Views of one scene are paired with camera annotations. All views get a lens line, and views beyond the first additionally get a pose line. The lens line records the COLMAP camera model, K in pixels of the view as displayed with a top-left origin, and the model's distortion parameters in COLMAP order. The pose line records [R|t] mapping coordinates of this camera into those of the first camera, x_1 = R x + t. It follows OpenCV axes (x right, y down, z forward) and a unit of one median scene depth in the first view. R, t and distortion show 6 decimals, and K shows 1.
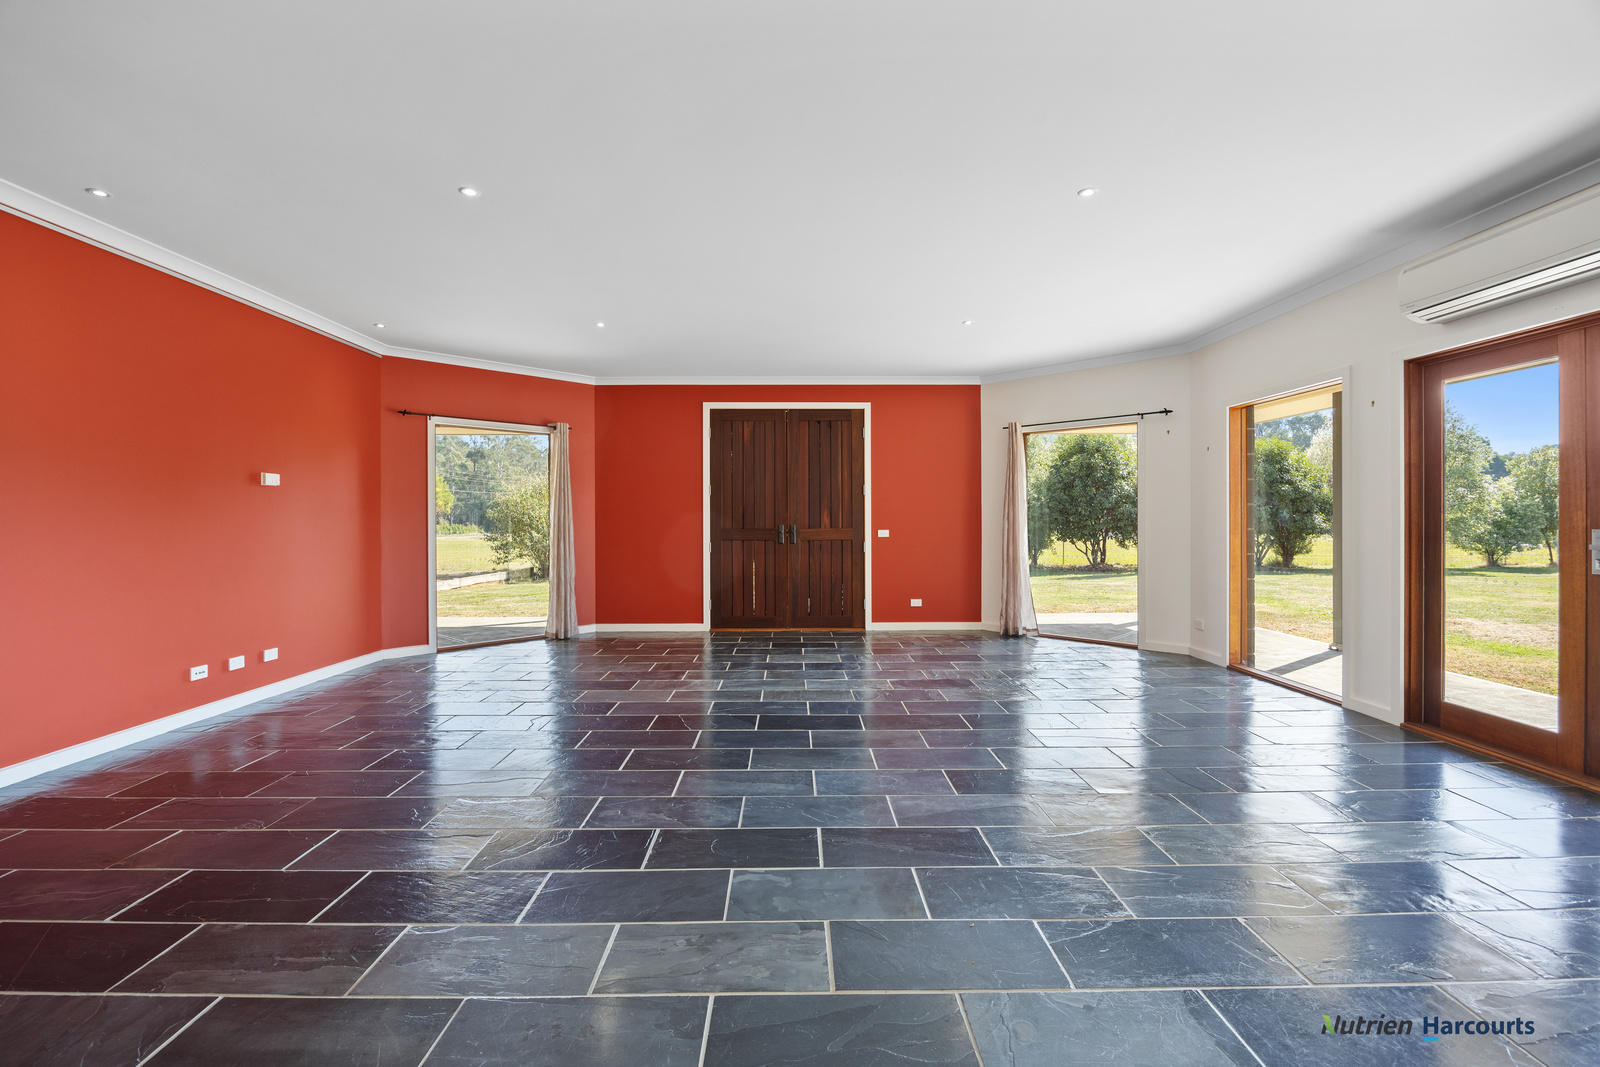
lens RADIAL K [[703.5, 0, 801.3], [0, 703.5, 524.4], [0, 0, 1]] dist [-0.001458, 0.000145]
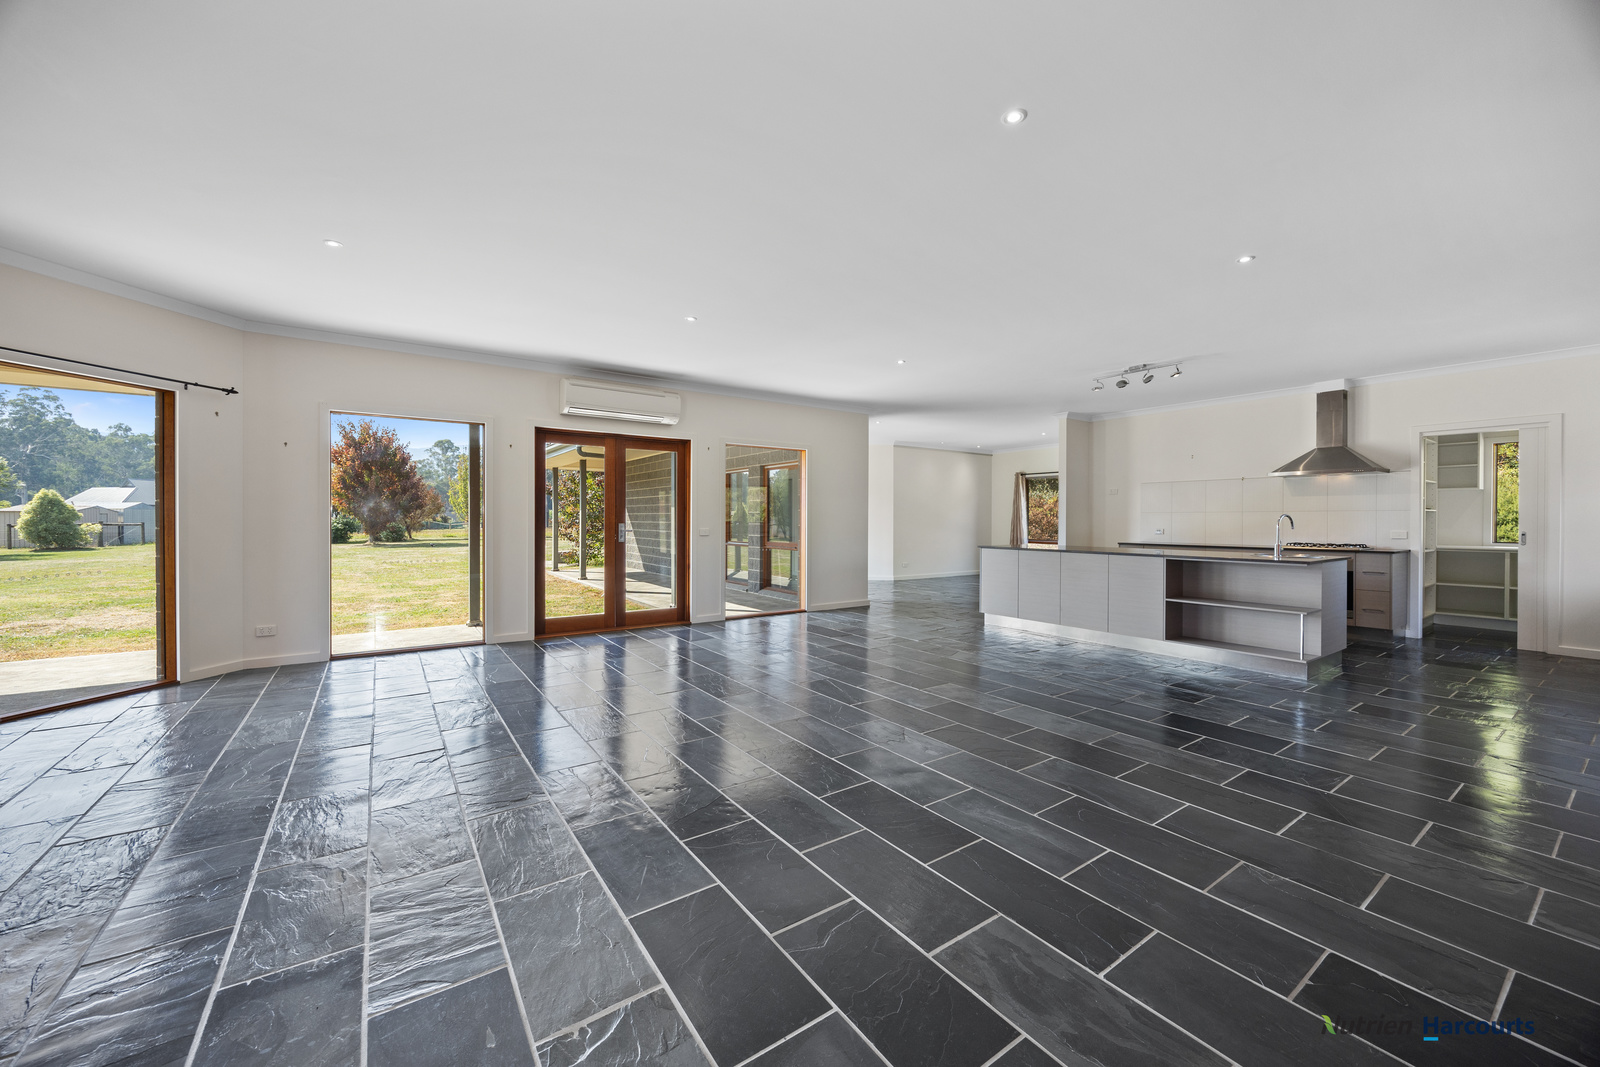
lens RADIAL K [[603.3, 0, 805.3], [0, 603.3, 527.3], [0, 0, 1]] dist [-0.000877, 0.000234]
pose [[-0.564306, -0.009590, 0.825510, -0.393045], [0.002448, 0.999909, 0.013290, -0.002451], [-0.825562, 0.009521, -0.564231, 0.689041]]
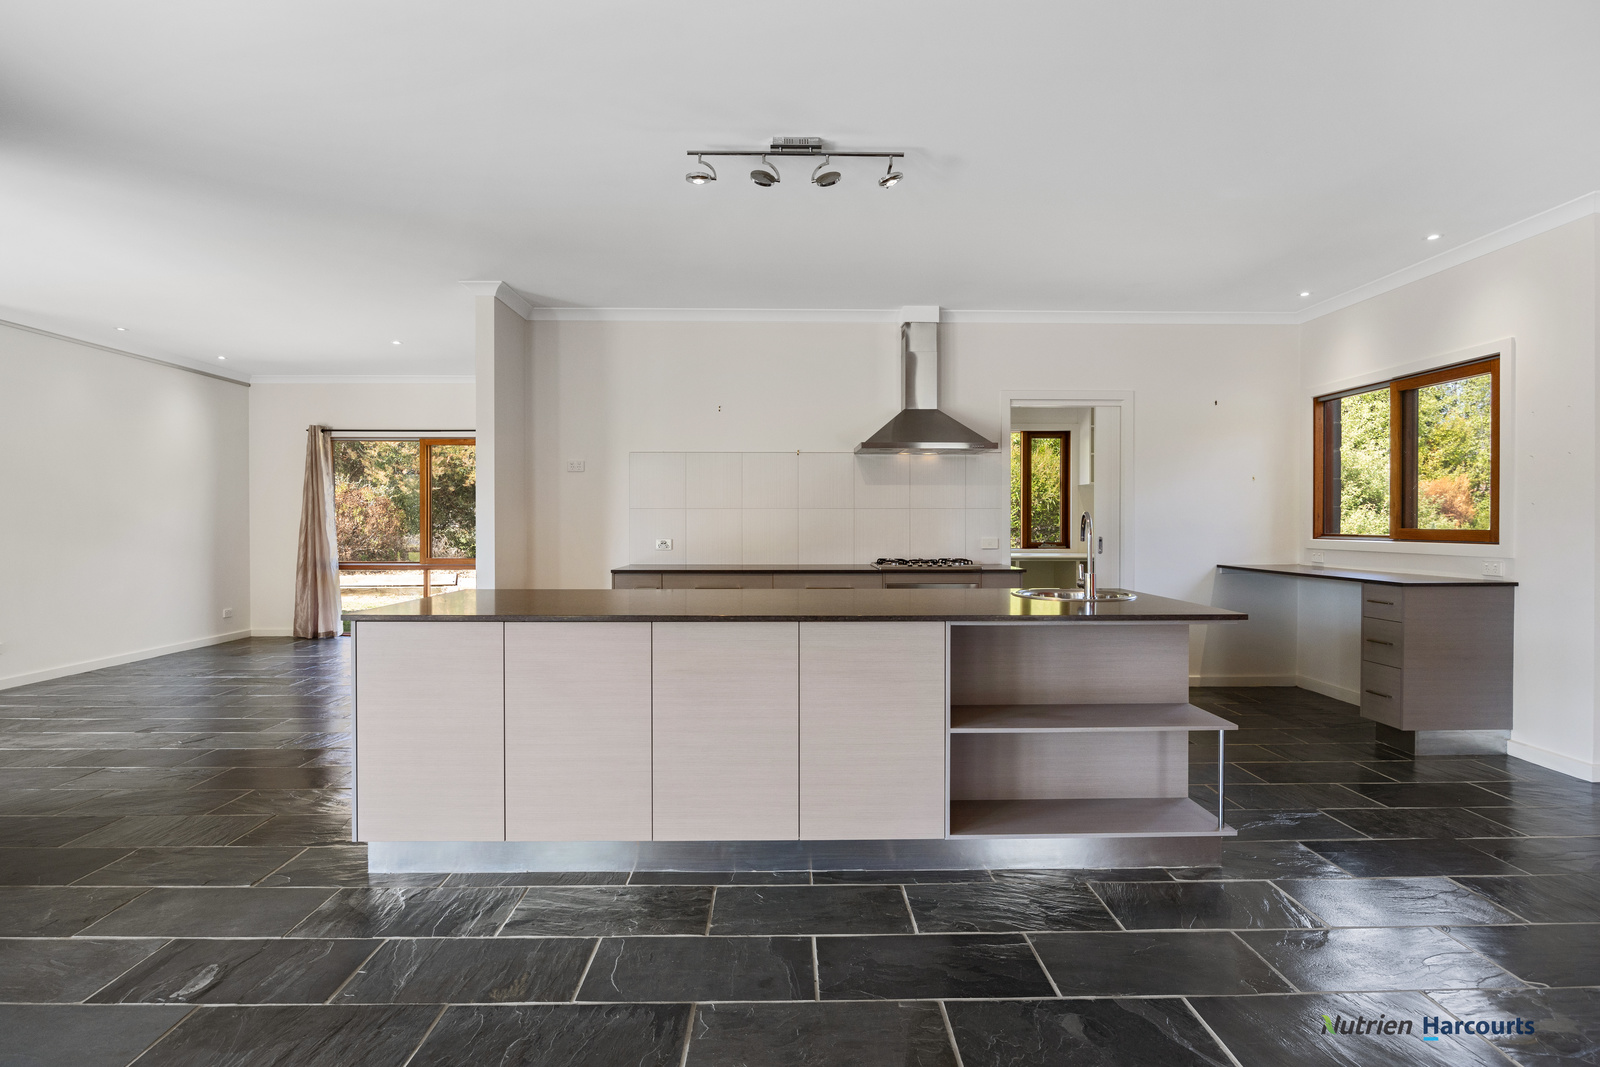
lens RADIAL K [[756.6, 0, 771.7], [0, 756.6, 529.4], [0, 0, 1]] dist [-0.003566, -0.001168]
pose [[-0.999970, 0.001441, 0.007650, 0.027322], [0.001531, 0.999930, 0.011762, -0.001610], [-0.007633, 0.011774, -0.999902, 0.285294]]
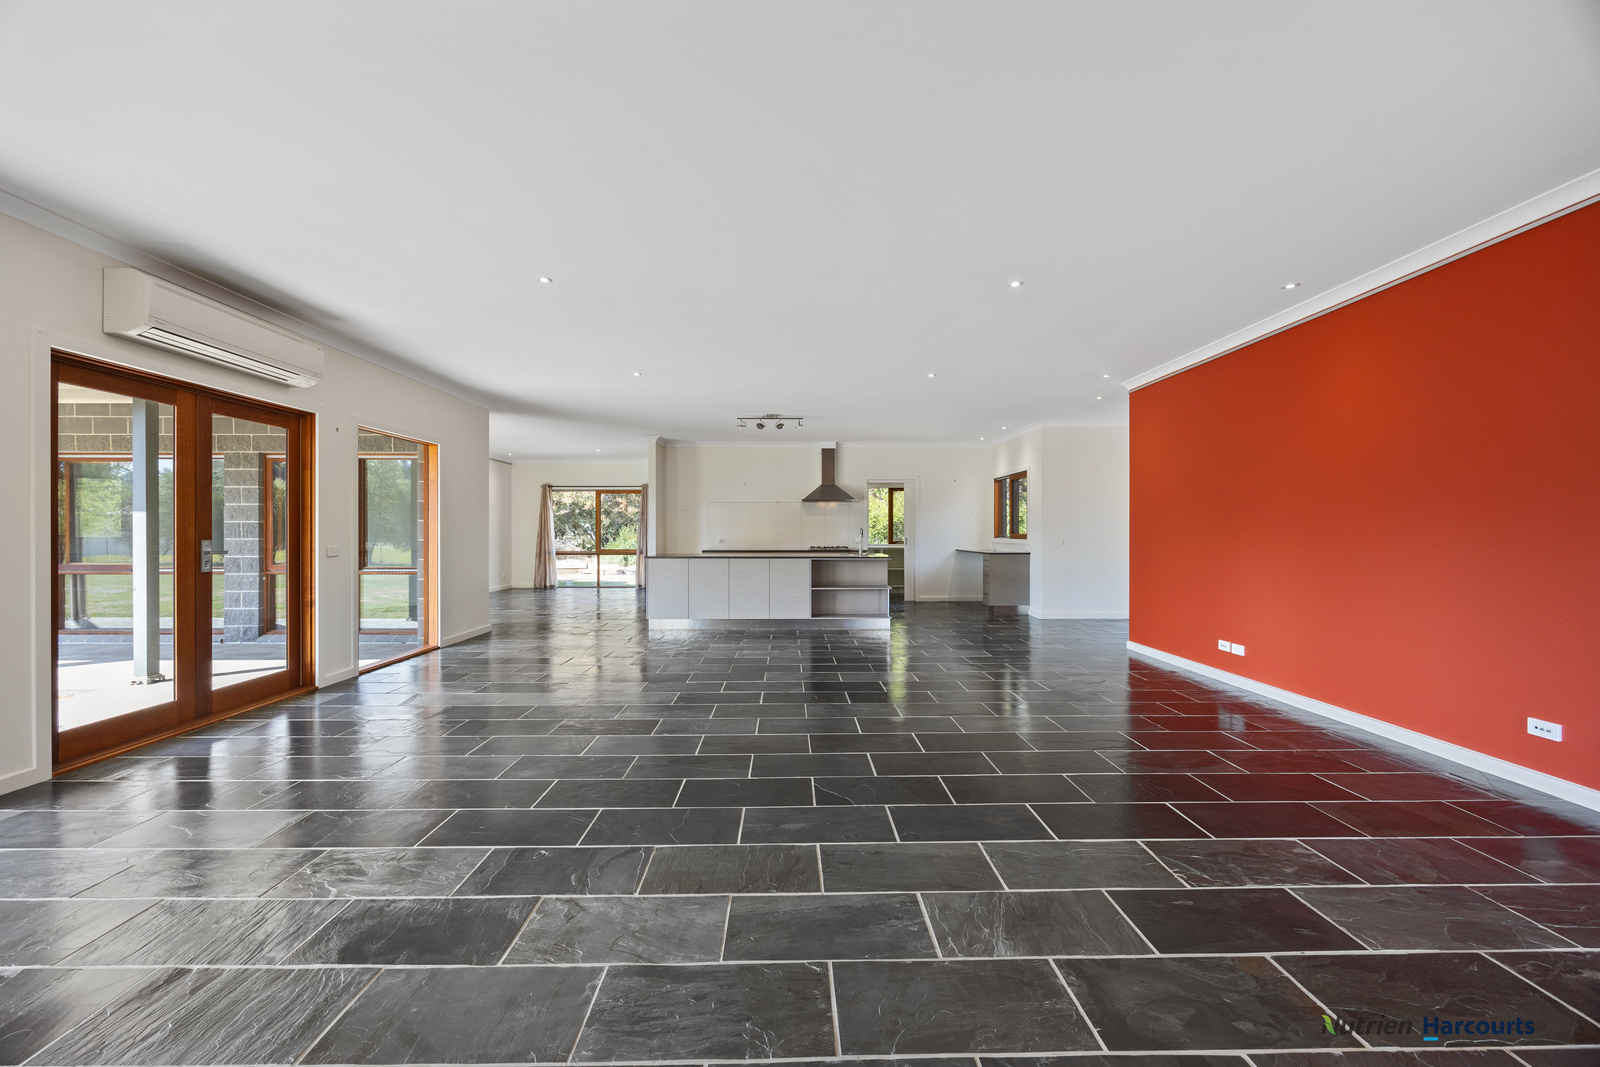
lens RADIAL K [[603.3, 0, 790.1], [0, 603.3, 535.5], [0, 0, 1]] dist [-0.000877, 0.000234]
pose [[-0.999982, 0.002672, 0.005334, -0.021792], [0.002733, 0.999931, 0.011439, -0.005626], [-0.005303, 0.011453, -0.999920, 0.924178]]
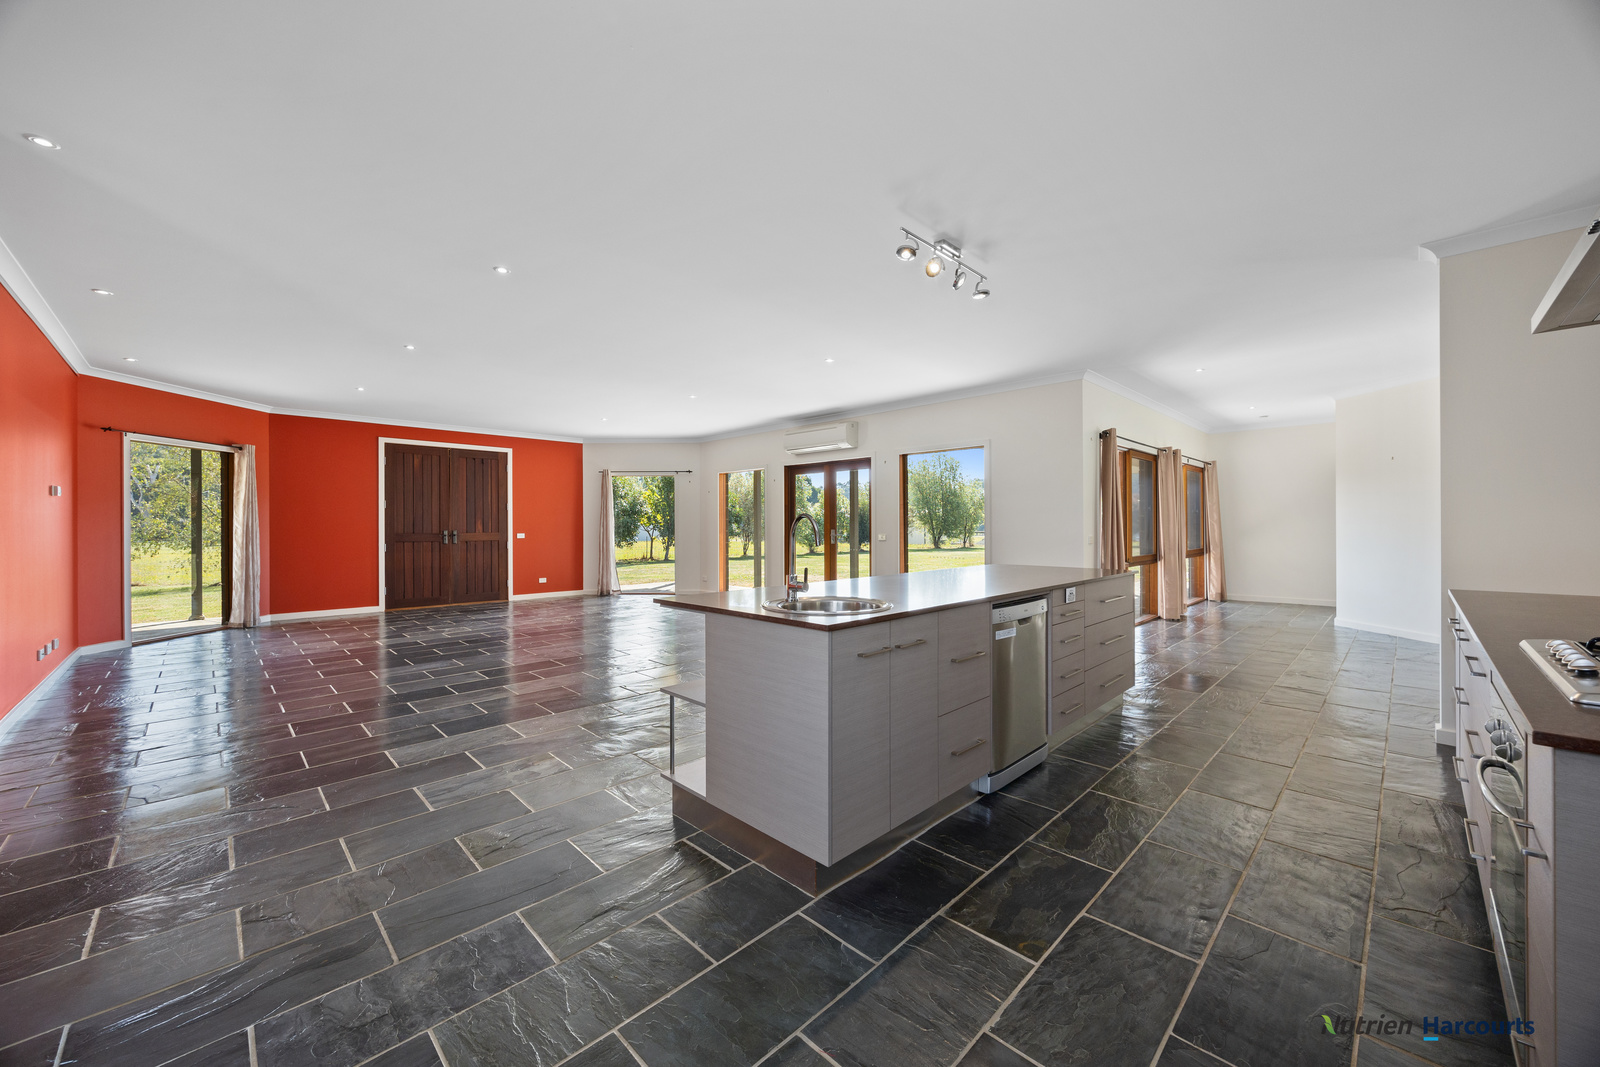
lens RADIAL K [[603.3, 0, 801.6], [0, 603.3, 526.3], [0, 0, 1]] dist [-0.000877, 0.000234]
pose [[0.716488, 0.000436, 0.697599, -0.360607], [0.005622, 0.999964, -0.006399, 0.004289], [-0.697577, 0.008506, 0.716460, -0.356139]]
